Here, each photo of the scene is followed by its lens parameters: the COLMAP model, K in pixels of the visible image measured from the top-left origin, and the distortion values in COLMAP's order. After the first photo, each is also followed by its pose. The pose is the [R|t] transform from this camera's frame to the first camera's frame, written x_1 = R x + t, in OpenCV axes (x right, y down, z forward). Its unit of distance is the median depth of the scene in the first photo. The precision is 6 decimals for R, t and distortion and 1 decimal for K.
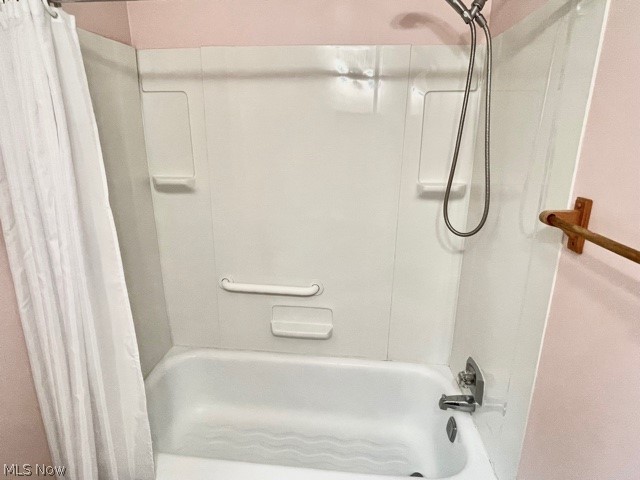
lens RADIAL K [[355.8, 0, 320.3], [0, 355.8, 234.8], [0, 0, 1]] dist [-0.001101, -0.000088]
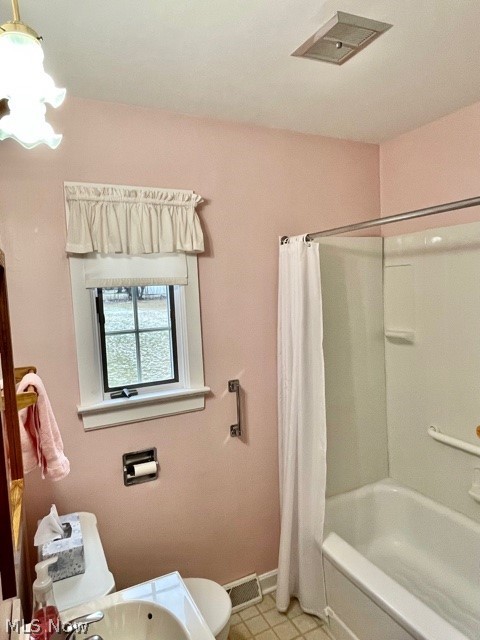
lens RADIAL K [[411.2, 0, 241.7], [0, 411.2, 315.8], [0, 0, 1]] dist [0.008406, -0.007157]
pose [[0.530195, 0.018491, -0.847674, 0.524425], [-0.173925, 0.980874, -0.087388, 0.003961], [0.829845, 0.193764, 0.523271, -0.212846]]
